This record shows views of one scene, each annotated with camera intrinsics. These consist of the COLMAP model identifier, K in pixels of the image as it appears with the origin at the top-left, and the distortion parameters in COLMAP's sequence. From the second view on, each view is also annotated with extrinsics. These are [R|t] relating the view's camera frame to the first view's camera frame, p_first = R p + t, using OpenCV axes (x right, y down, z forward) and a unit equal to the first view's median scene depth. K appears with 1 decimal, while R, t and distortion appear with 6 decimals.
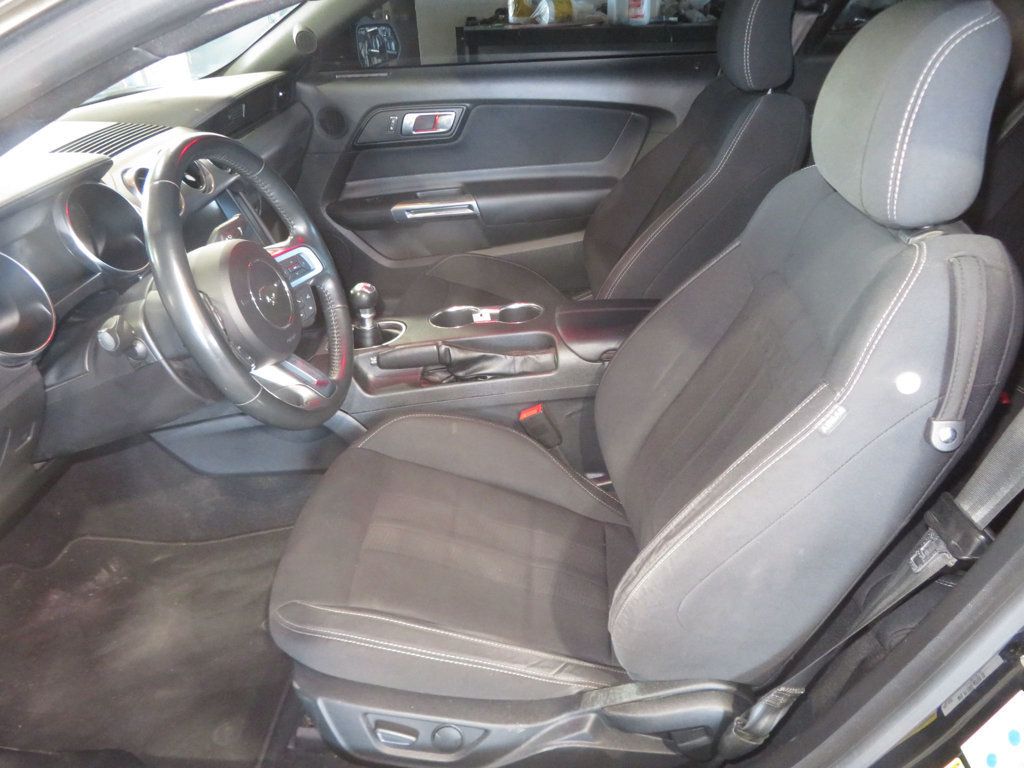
lens RADIAL K [[755.1, 0, 505.7], [0, 755.1, 378.6], [0, 0, 1]] dist [0.001847, 0.028459]
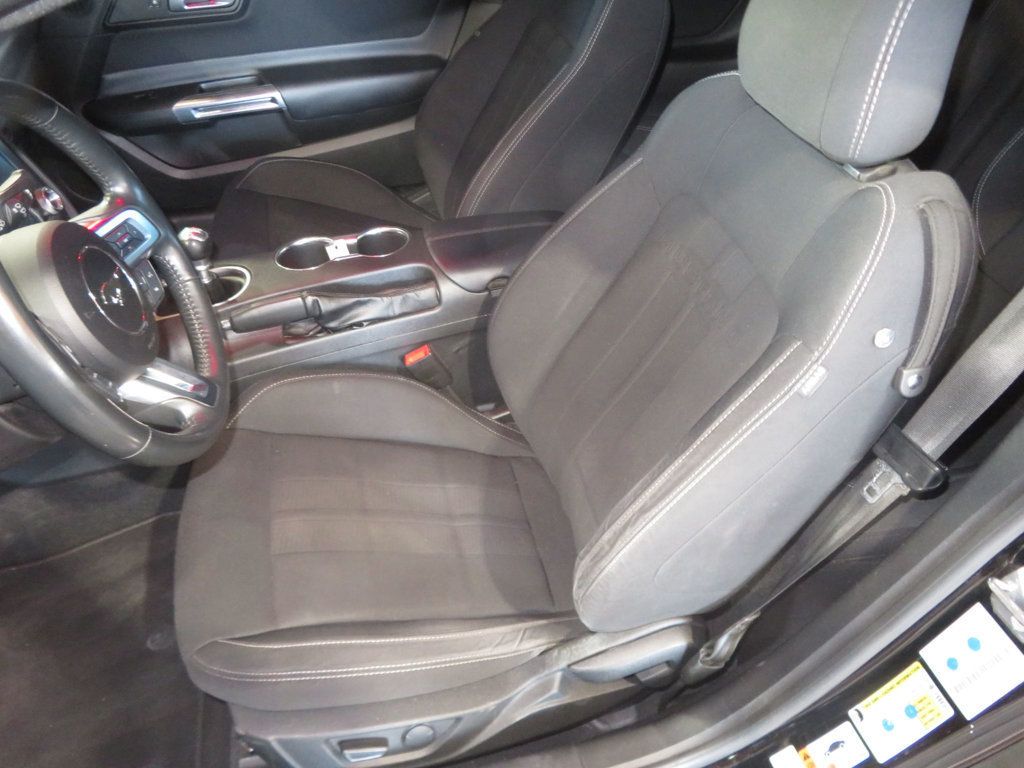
lens RADIAL K [[748.6, 0, 512.0], [0, 748.6, 384.0], [0, 0, 1]] dist [0.010708, 0.005110]
pose [[0.949828, -0.159334, 0.269144, -0.109943], [0.103707, 0.972272, 0.209601, -0.102957], [-0.295078, -0.171173, 0.940015, 0.114550]]
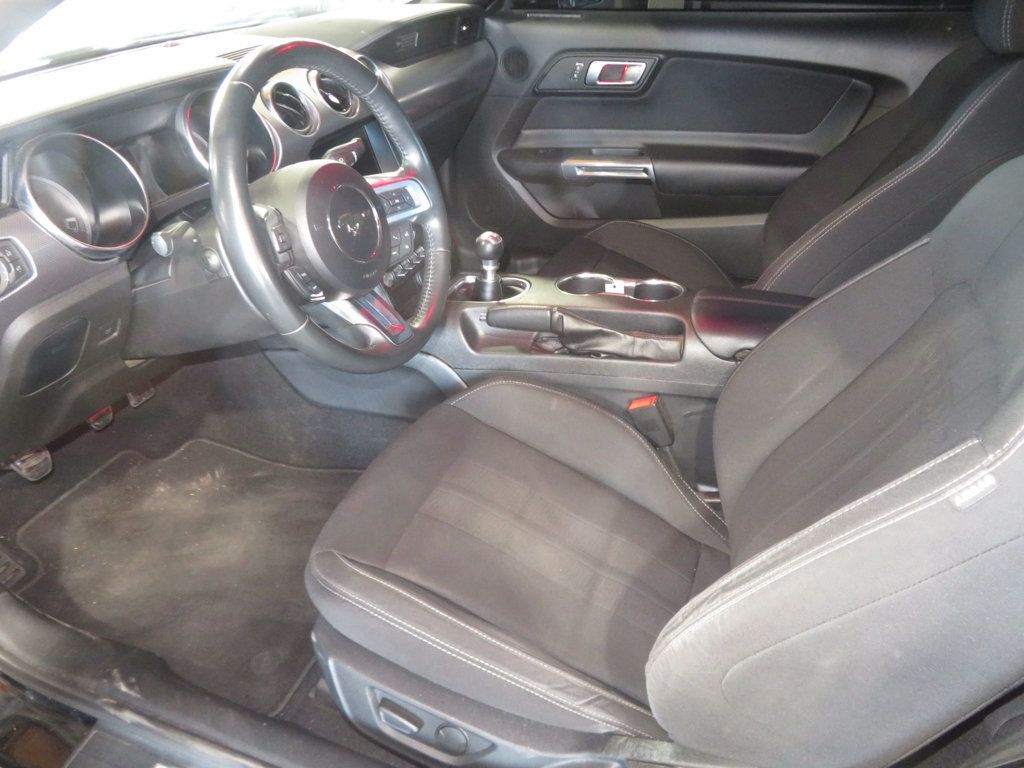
lens RADIAL K [[755.1, 0, 505.7], [0, 755.1, 378.6], [0, 0, 1]] dist [0.001847, 0.028459]
pose [[0.952710, 0.181673, -0.243595, 0.093173], [-0.172117, 0.983239, 0.060141, -0.009374], [0.250438, -0.015370, 0.968011, 0.110216]]
